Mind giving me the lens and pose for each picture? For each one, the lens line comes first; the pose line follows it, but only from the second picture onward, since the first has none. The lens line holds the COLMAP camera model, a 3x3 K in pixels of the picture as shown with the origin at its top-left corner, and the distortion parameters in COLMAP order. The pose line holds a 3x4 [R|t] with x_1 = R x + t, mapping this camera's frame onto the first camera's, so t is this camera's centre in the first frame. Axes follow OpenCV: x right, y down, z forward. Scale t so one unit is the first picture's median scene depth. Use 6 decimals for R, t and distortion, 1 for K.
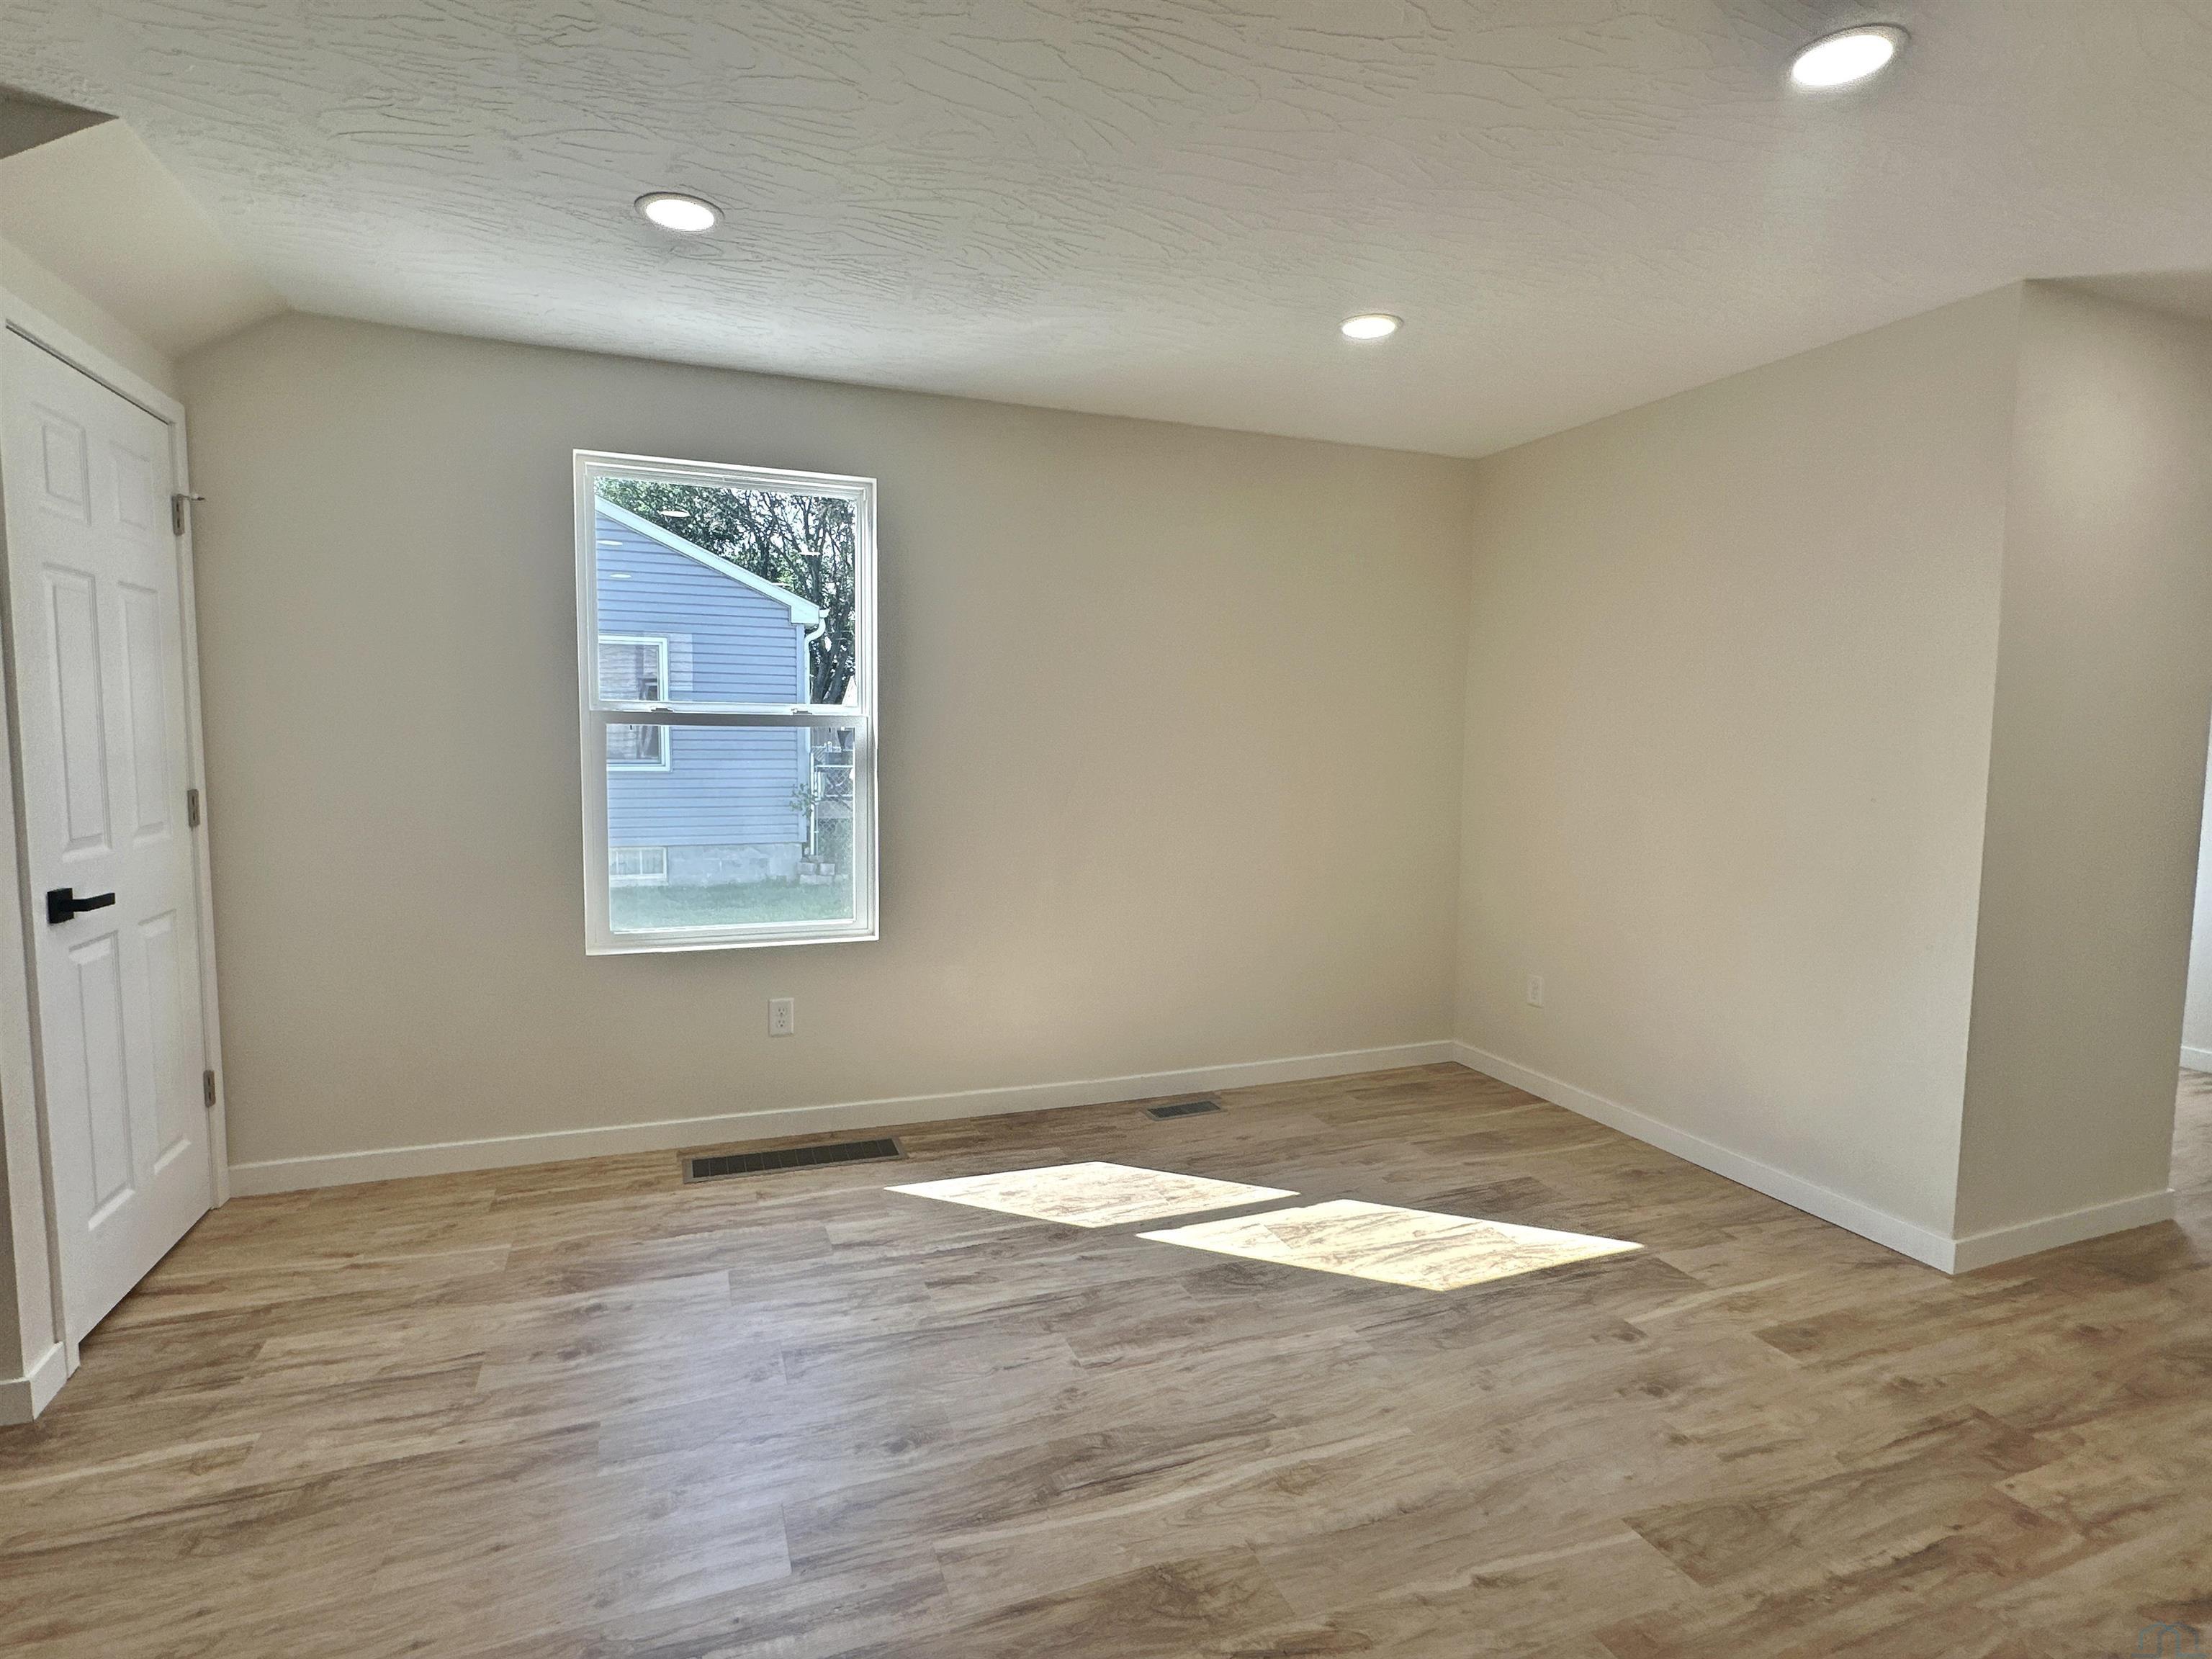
lens RADIAL K [[1098.7, 0, 1102.4], [0, 1098.7, 823.2], [0, 0, 1]] dist [0.002911, -0.001406]
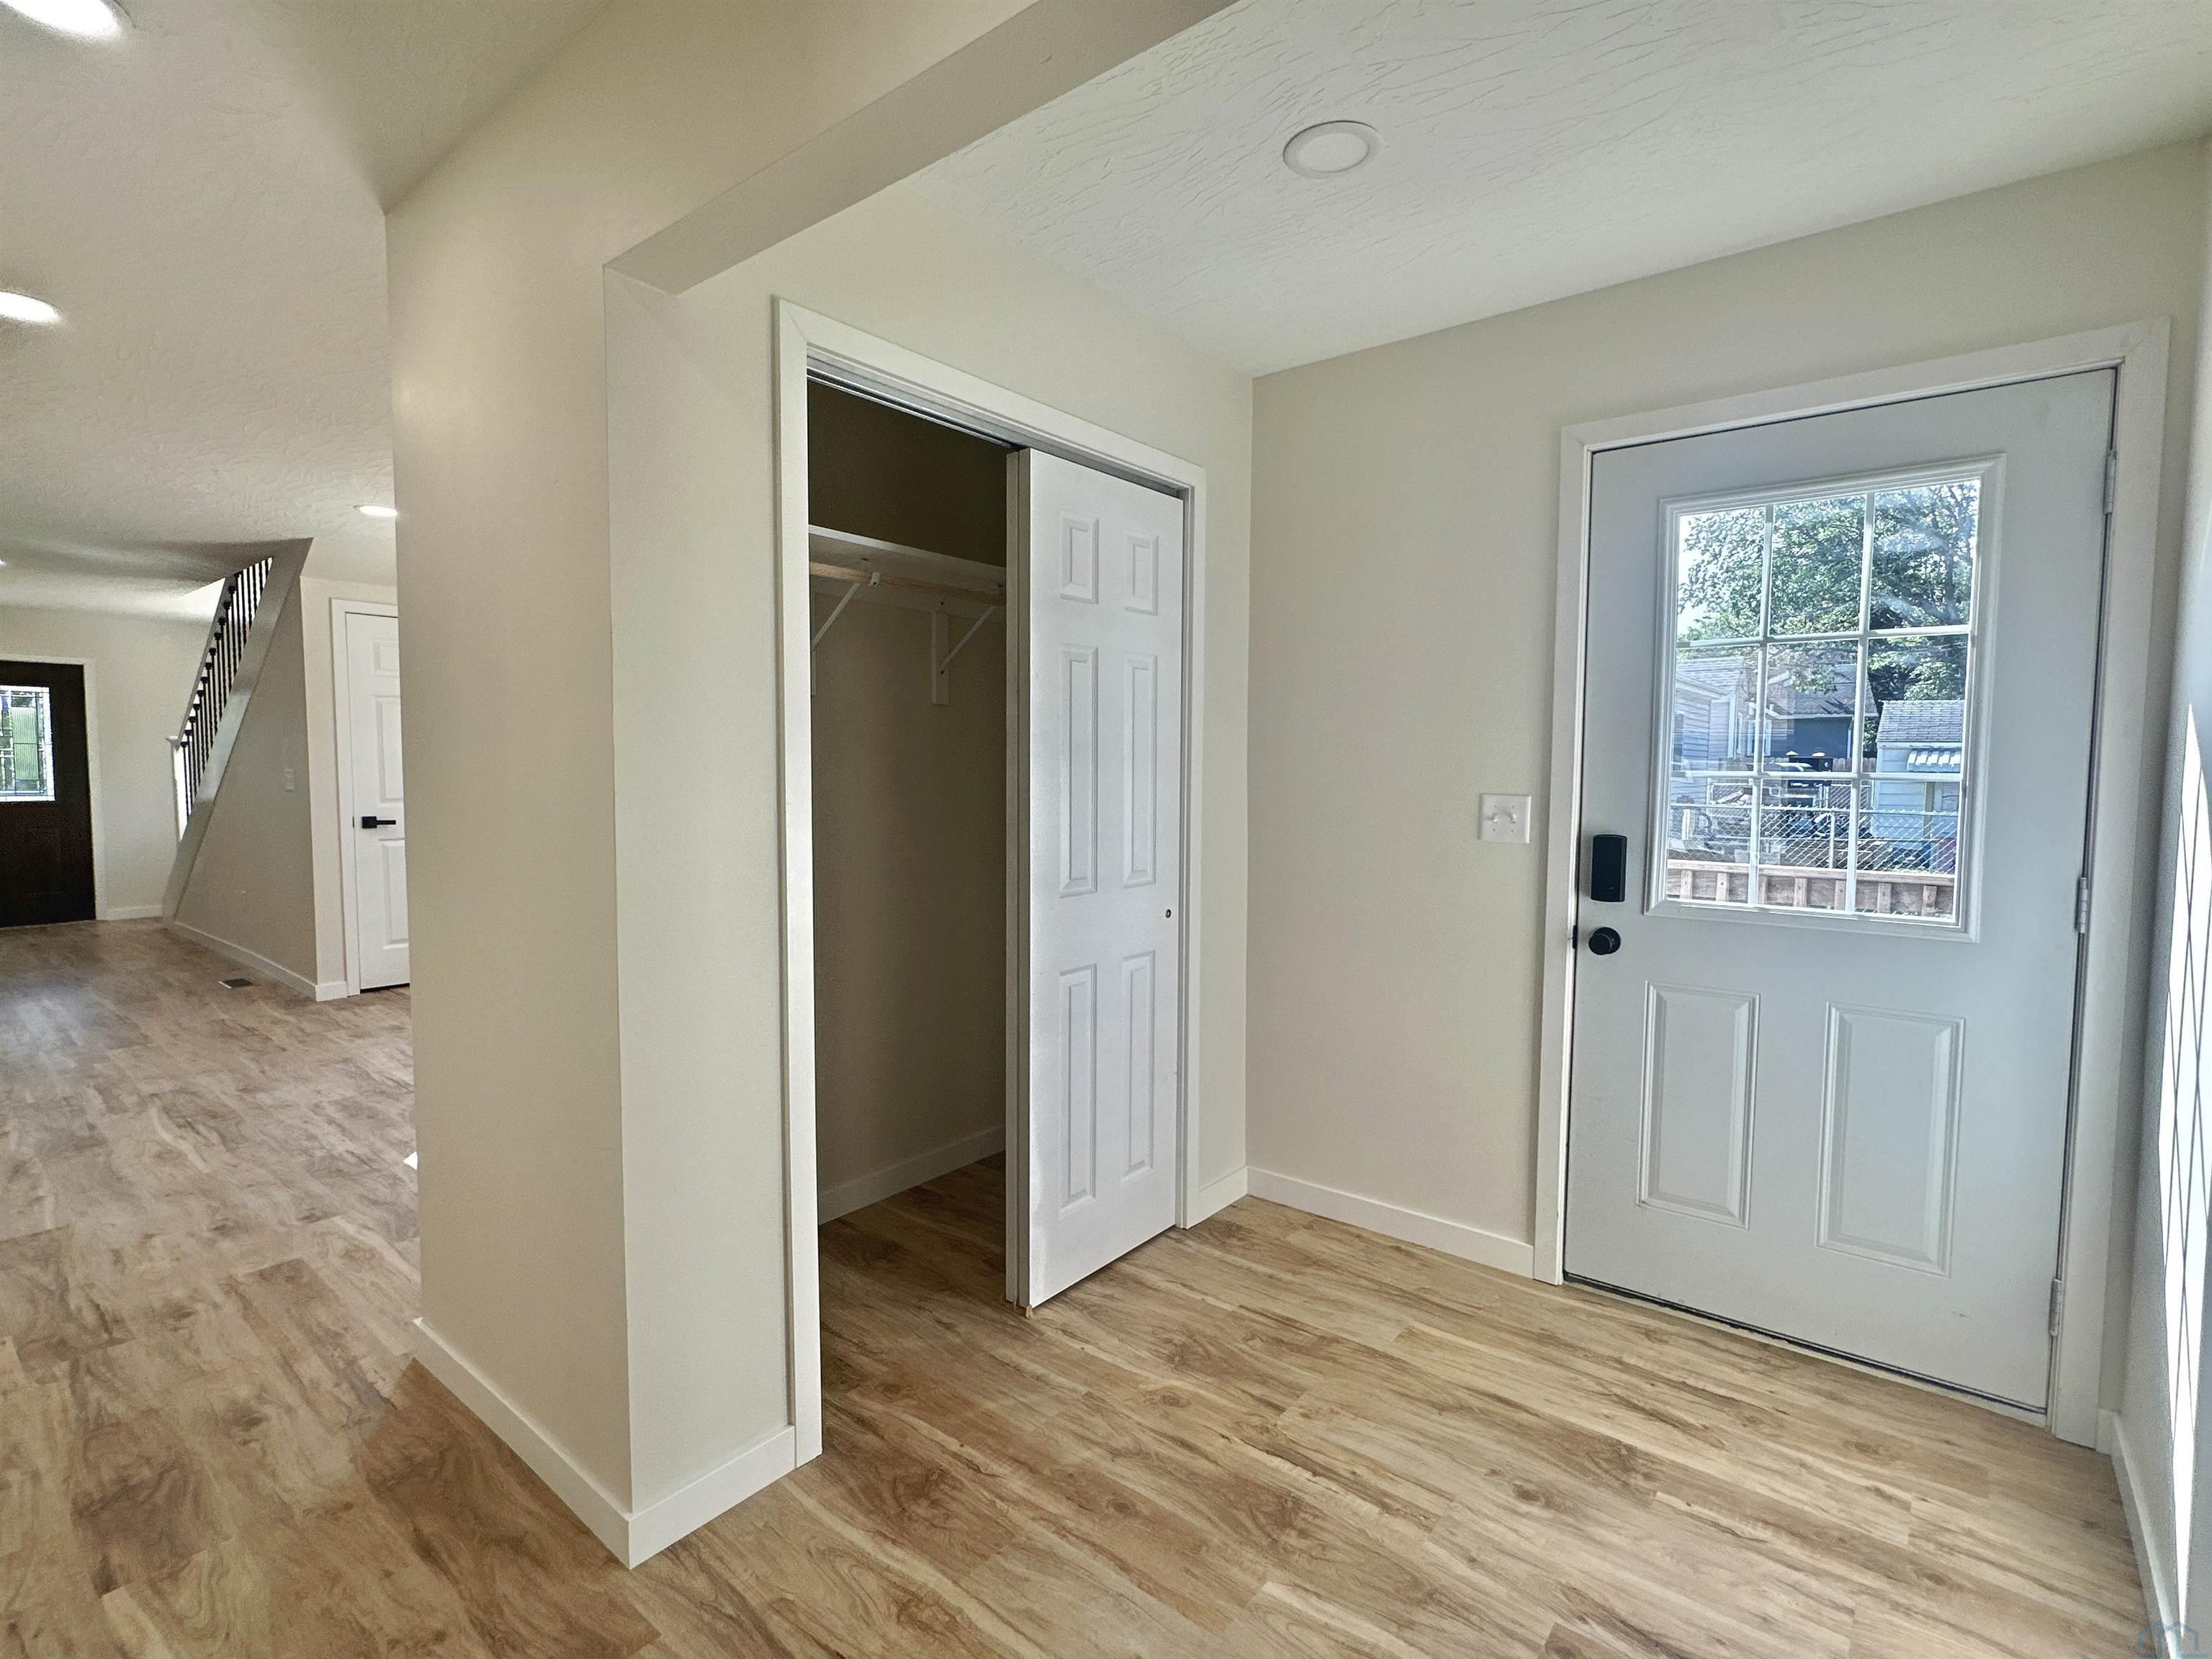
lens RADIAL K [[1045.9, 0, 1108.3], [0, 1045.9, 826.1], [0, 0, 1]] dist [0.000191, 0.000577]
pose [[0.498749, 0.039576, -0.865842, 2.021916], [-0.074097, 0.997247, 0.002900, -0.051998], [0.863573, 0.062710, 0.500309, 1.205542]]
